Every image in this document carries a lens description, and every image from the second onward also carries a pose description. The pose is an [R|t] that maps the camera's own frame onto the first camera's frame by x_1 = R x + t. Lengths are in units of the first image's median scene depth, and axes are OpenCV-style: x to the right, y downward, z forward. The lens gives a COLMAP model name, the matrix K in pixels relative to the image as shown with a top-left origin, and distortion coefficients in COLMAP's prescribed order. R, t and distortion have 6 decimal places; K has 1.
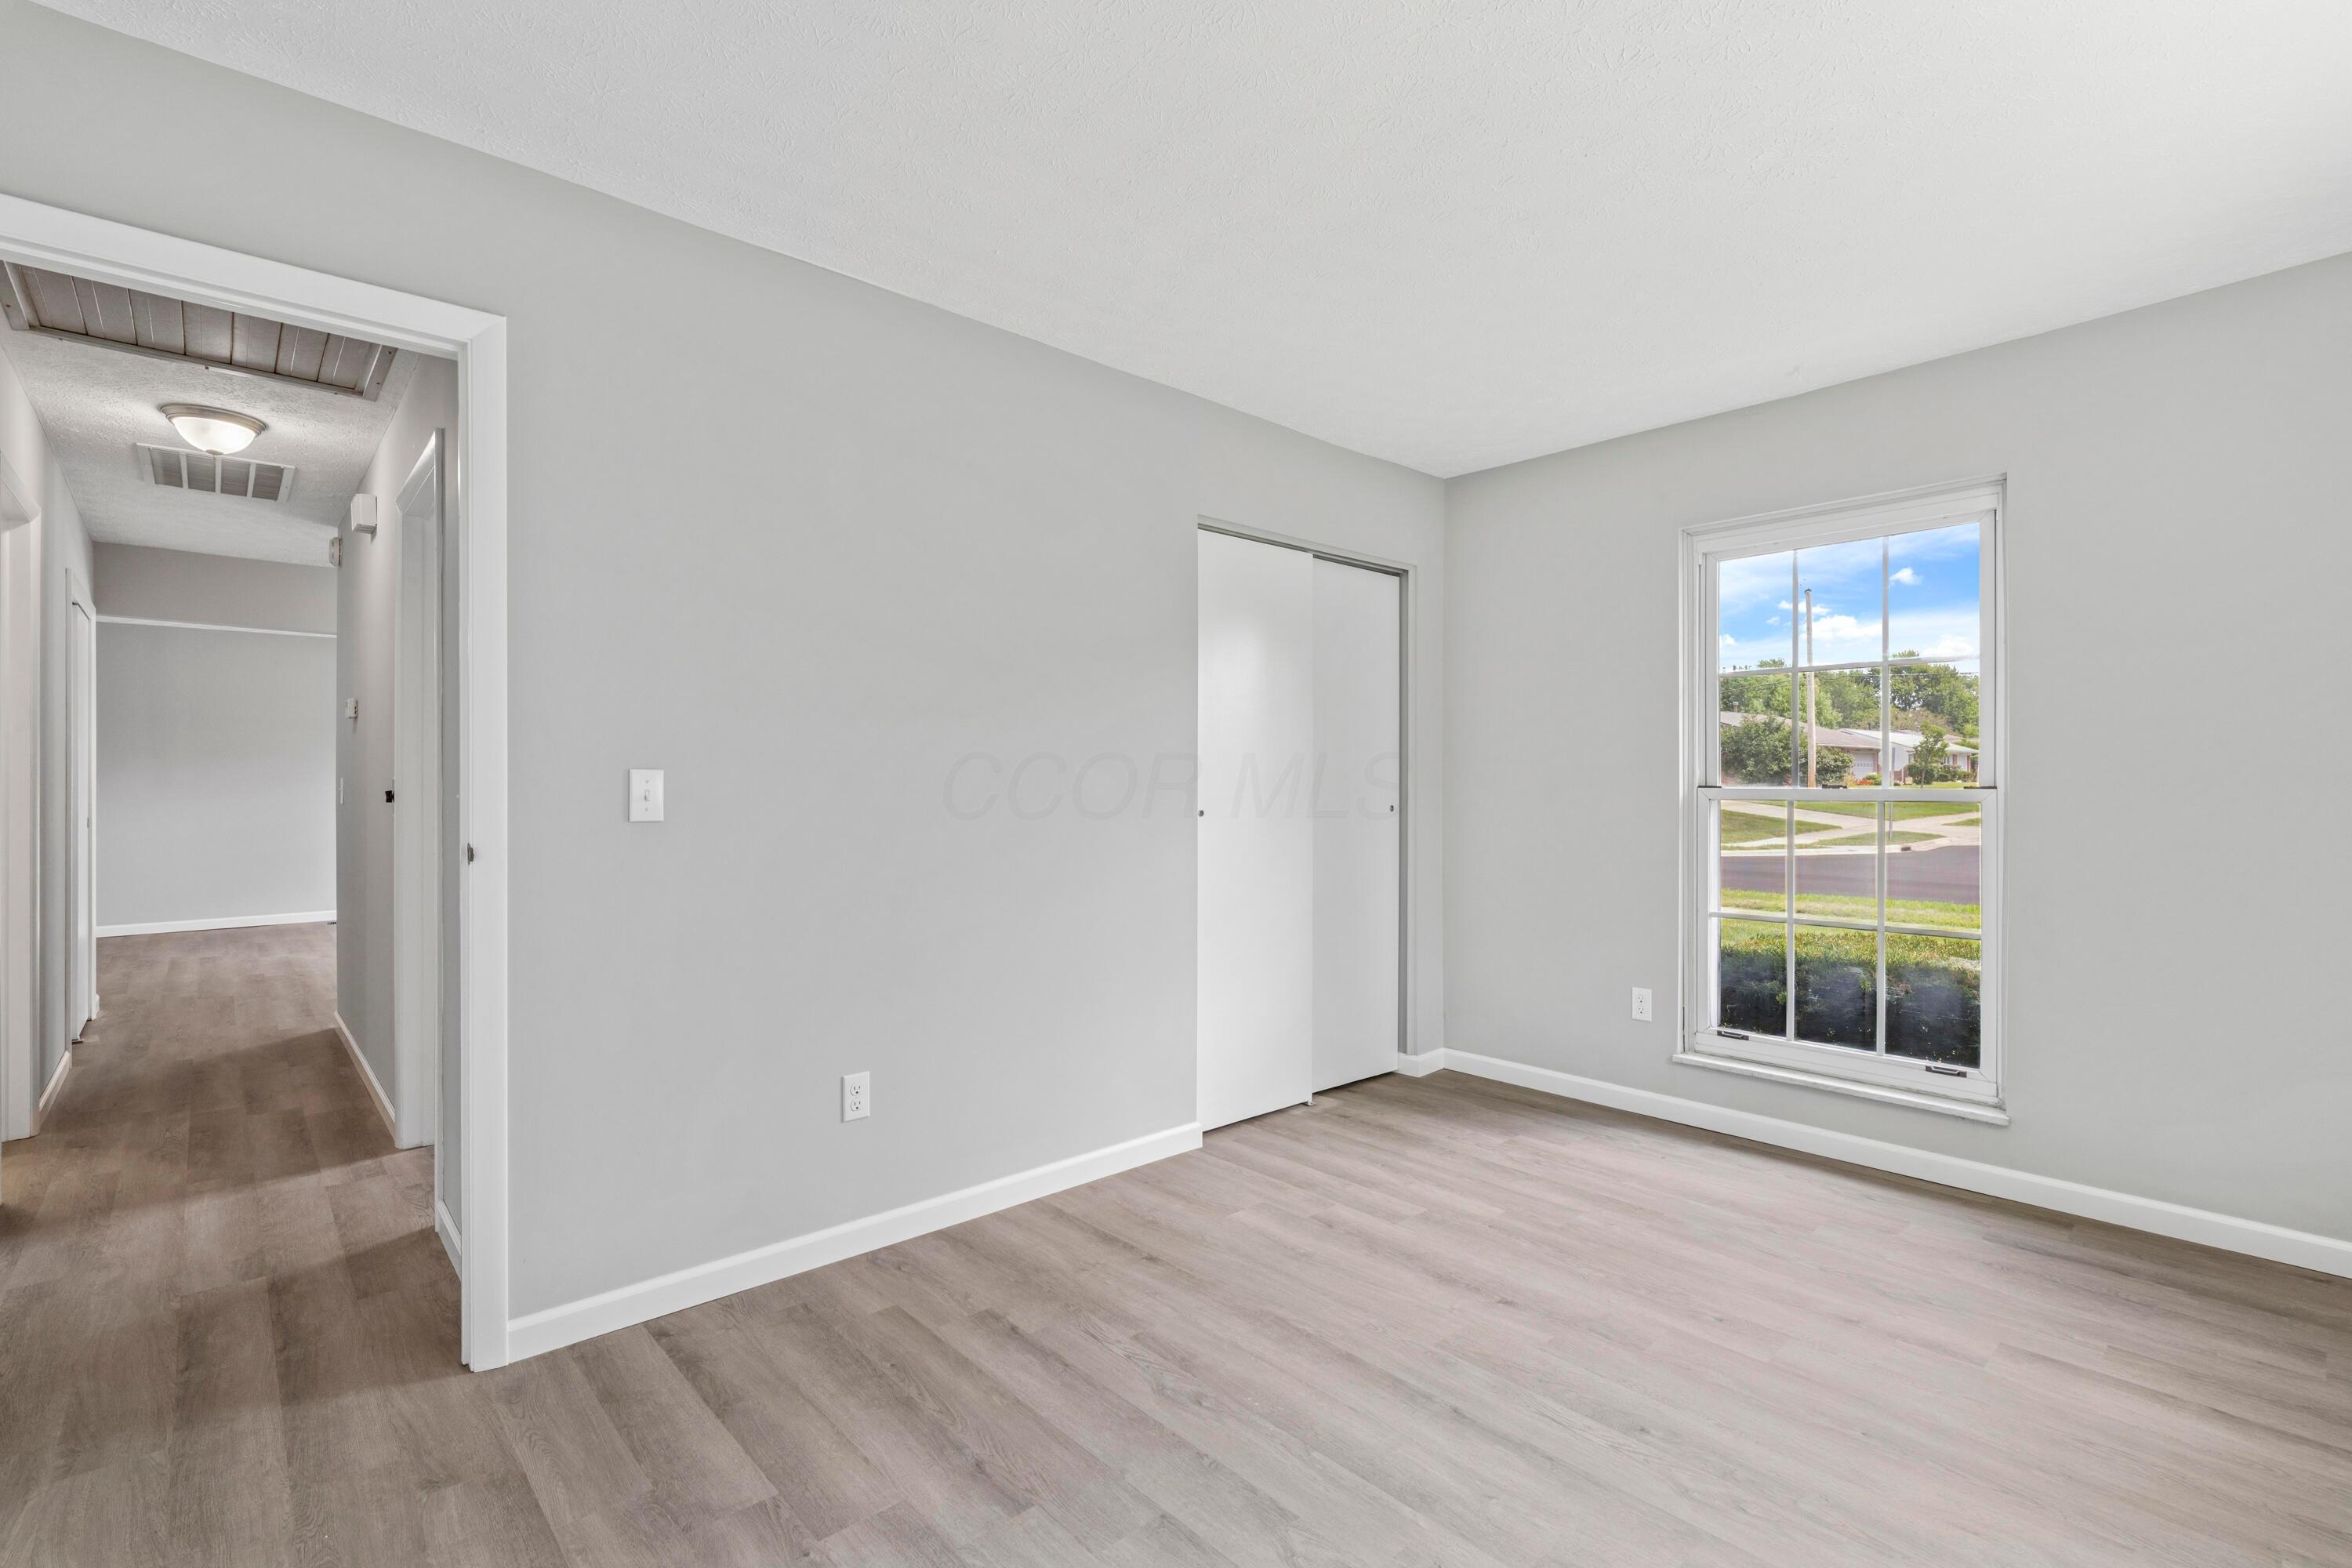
lens RADIAL K [[1073.1, 0, 1170.1], [0, 1073.1, 778.2], [0, 0, 1]] dist [-0.009263, 0.002230]
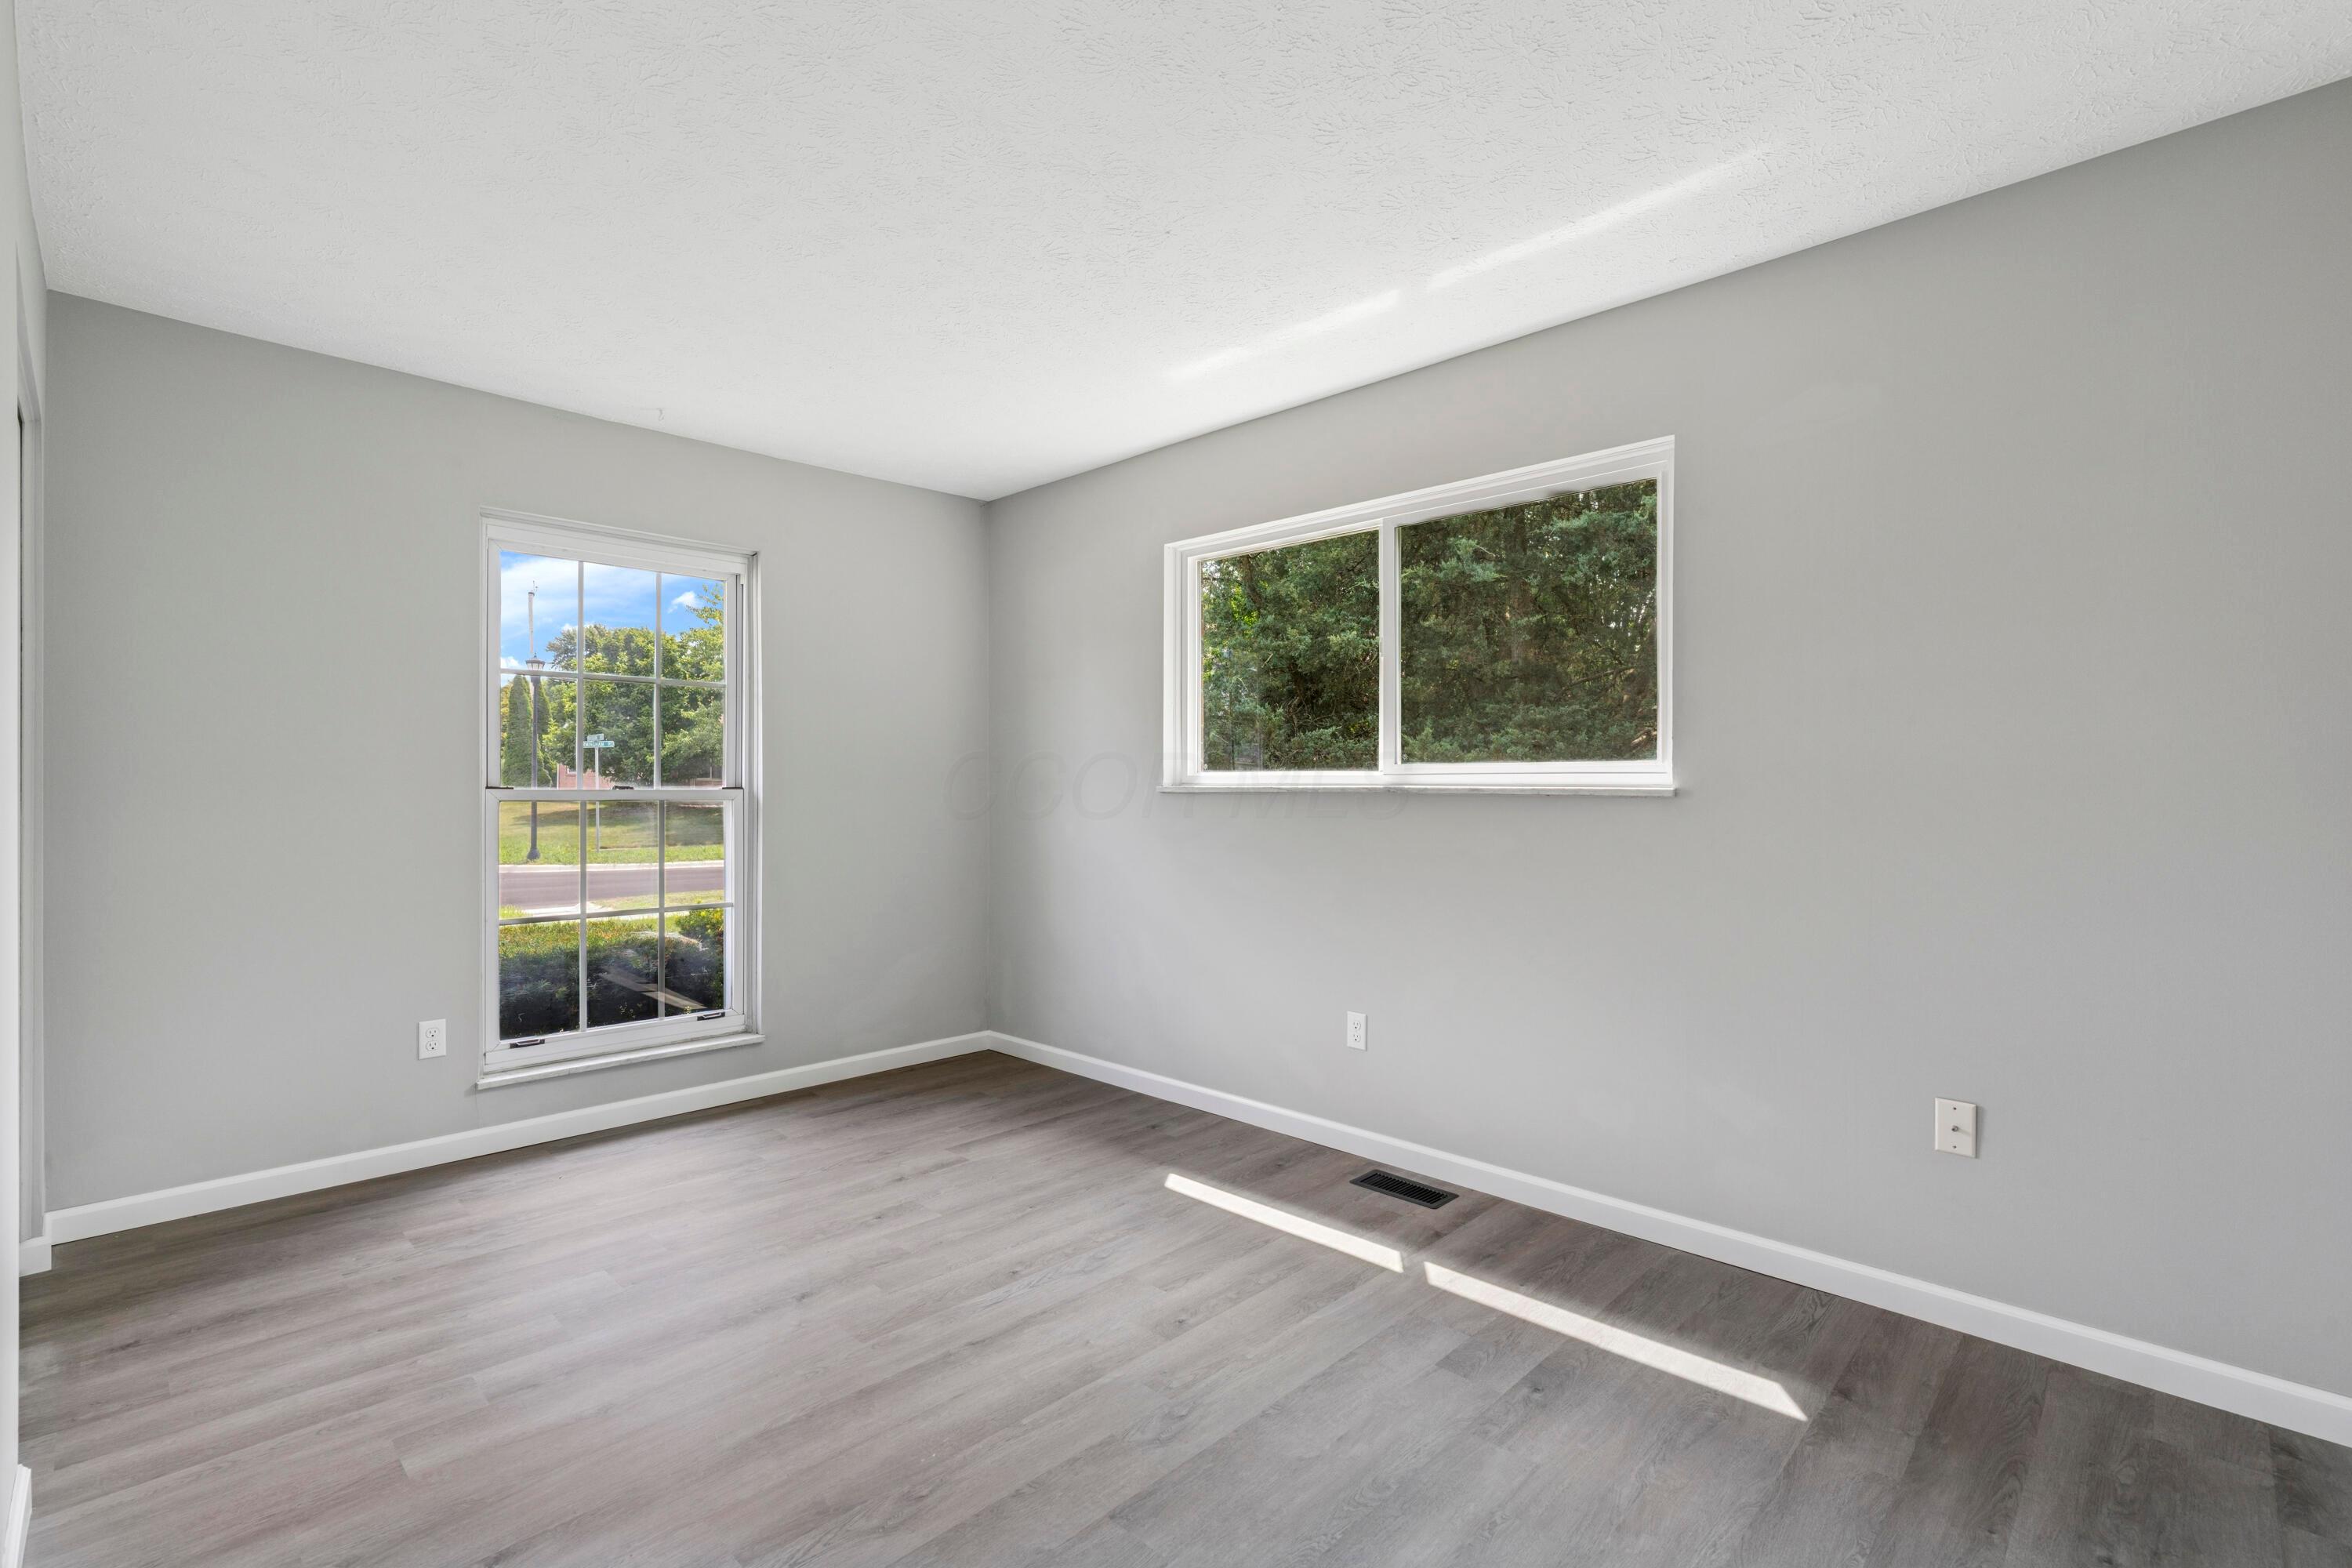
lens RADIAL K [[1073.1, 0, 1159.8], [0, 1073.1, 793.4], [0, 0, 1]] dist [-0.009263, 0.002230]
pose [[-0.073470, -0.005618, 0.997282, -0.561957], [-0.008156, 0.999954, 0.005033, 0.003392], [-0.997264, -0.007764, -0.073513, 0.577530]]
